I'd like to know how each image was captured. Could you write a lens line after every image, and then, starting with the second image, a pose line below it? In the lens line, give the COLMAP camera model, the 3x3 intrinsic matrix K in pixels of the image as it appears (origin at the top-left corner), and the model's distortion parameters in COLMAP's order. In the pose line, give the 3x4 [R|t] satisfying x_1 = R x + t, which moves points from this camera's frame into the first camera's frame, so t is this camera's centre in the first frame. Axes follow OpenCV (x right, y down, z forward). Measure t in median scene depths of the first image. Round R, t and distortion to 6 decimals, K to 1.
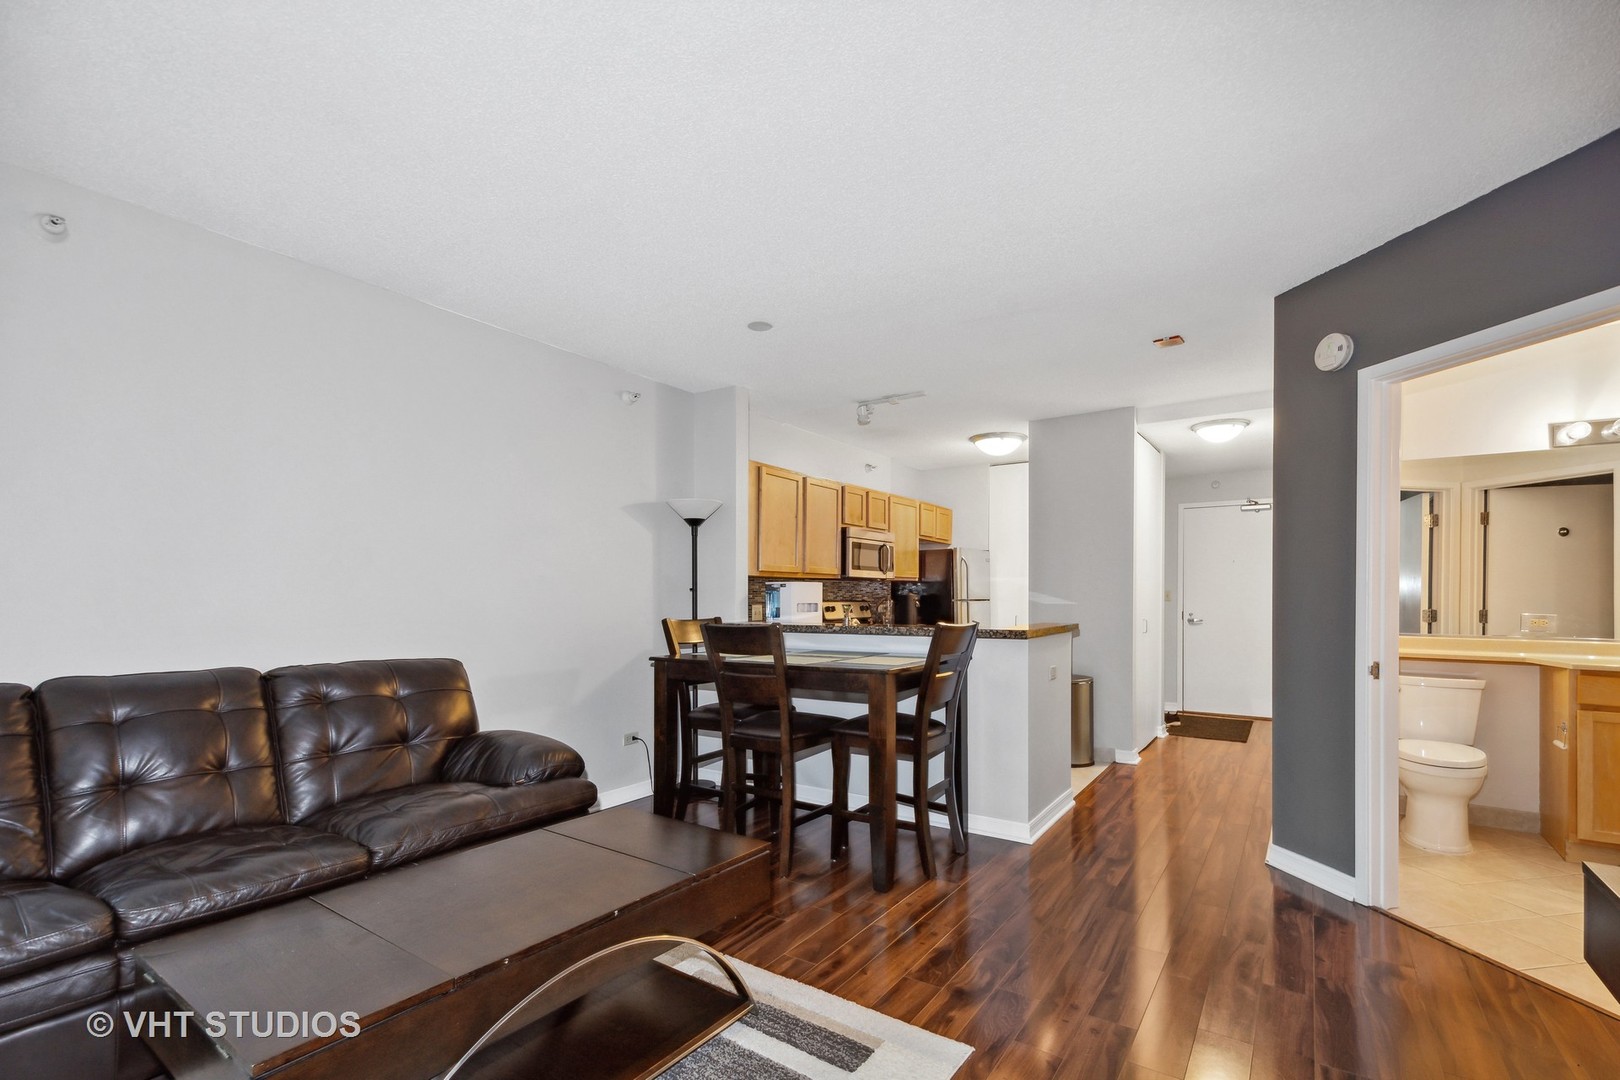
lens RADIAL K [[719.5, 0, 821.4], [0, 719.5, 590.7], [0, 0, 1]] dist [0.001473, -0.000019]
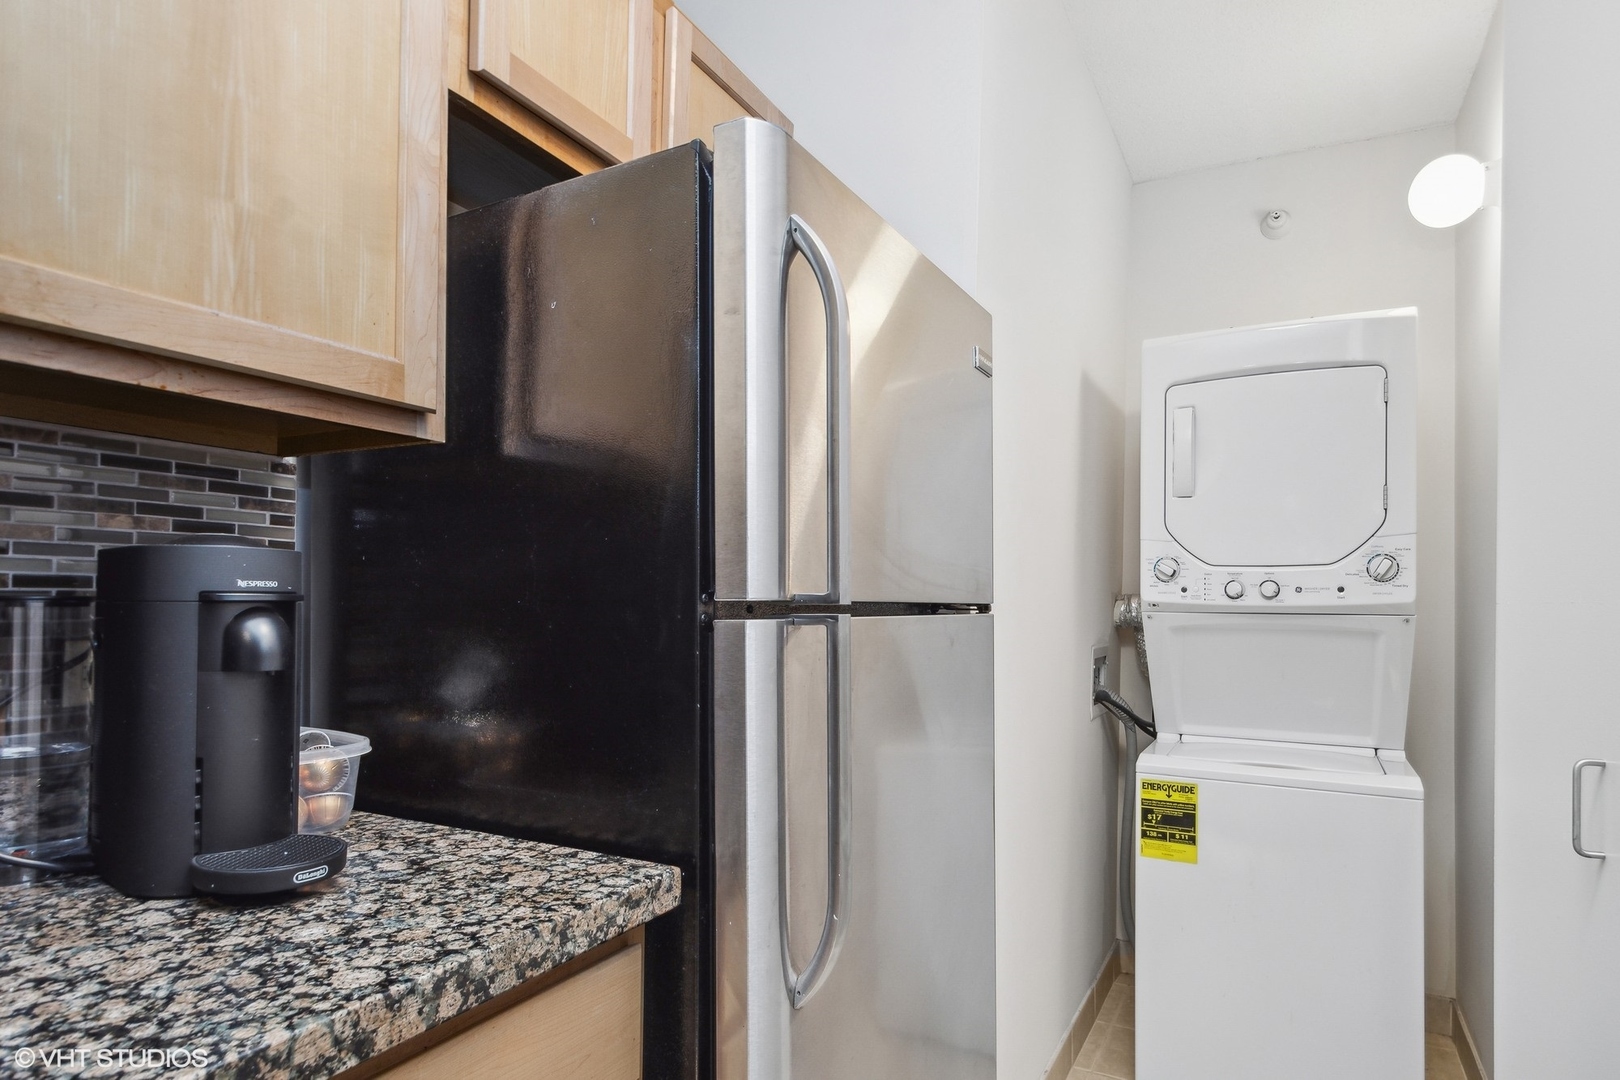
lens RADIAL K [[927.6, 0, 811.4], [0, 927.6, 583.5], [0, 0, 1]] dist [0.036478, 0.000108]
pose [[0.994217, 0.009043, 0.107011, 0.236080], [-0.007611, 0.999876, -0.013783, 0.014693], [-0.107122, 0.012889, 0.994162, 1.102894]]
